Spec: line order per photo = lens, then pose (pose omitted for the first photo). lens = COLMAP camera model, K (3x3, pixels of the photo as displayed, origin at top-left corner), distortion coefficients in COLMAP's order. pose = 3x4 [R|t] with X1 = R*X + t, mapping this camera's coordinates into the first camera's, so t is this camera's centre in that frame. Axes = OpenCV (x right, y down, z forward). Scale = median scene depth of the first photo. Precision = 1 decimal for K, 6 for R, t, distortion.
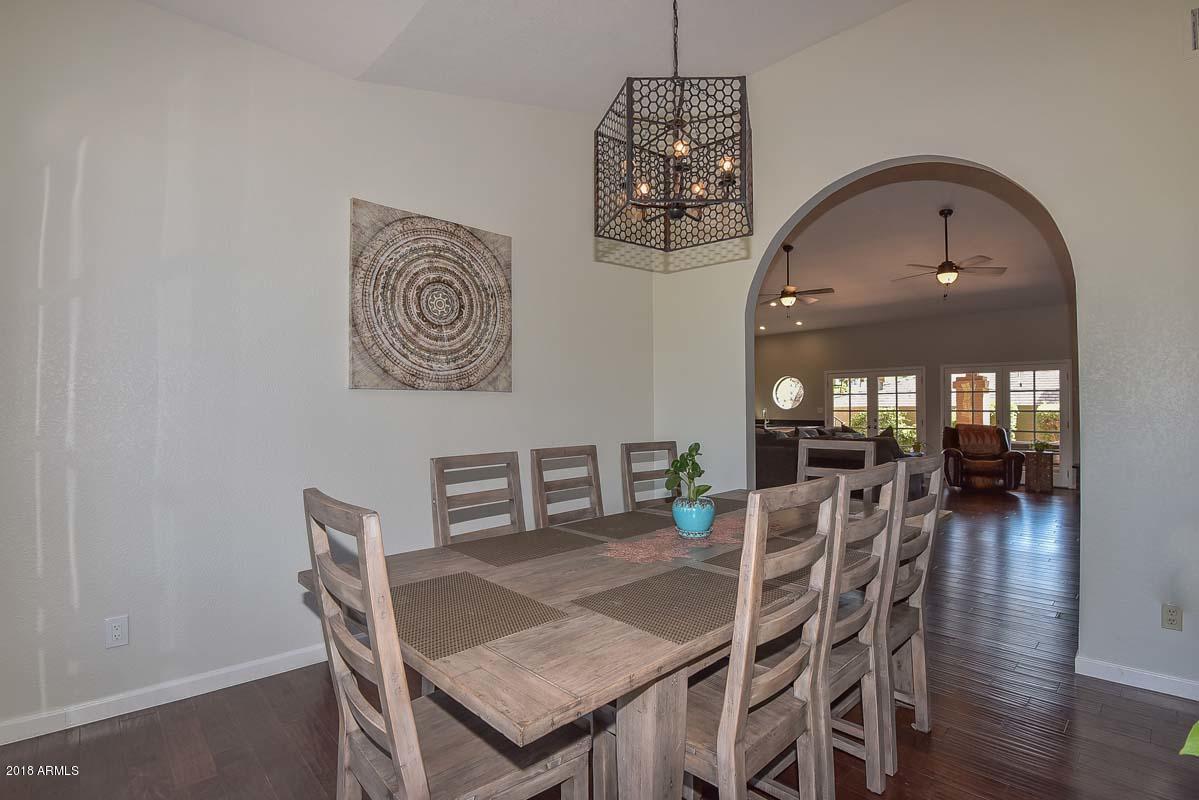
lens RADIAL K [[553.2, 0, 599.5], [0, 553.2, 400.0], [0, 0, 1]] dist [0.000610, -0.032919]
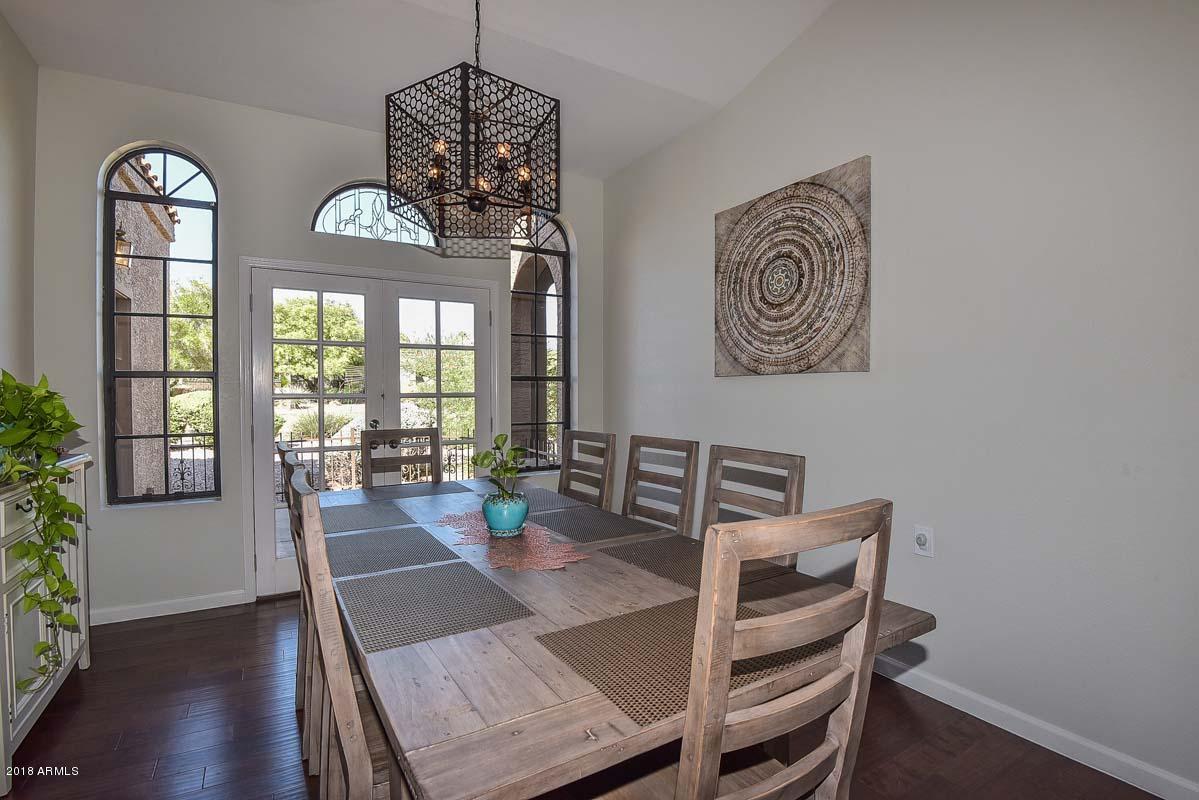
lens RADIAL K [[553.2, 0, 599.5], [0, 553.2, 400.0], [0, 0, 1]] dist [0.000610, -0.032919]
pose [[-0.207909, 0.014742, -0.978037, 0.681010], [0.016285, 0.999800, 0.011608, 0.009983], [0.978013, -0.013514, -0.208107, 0.893186]]
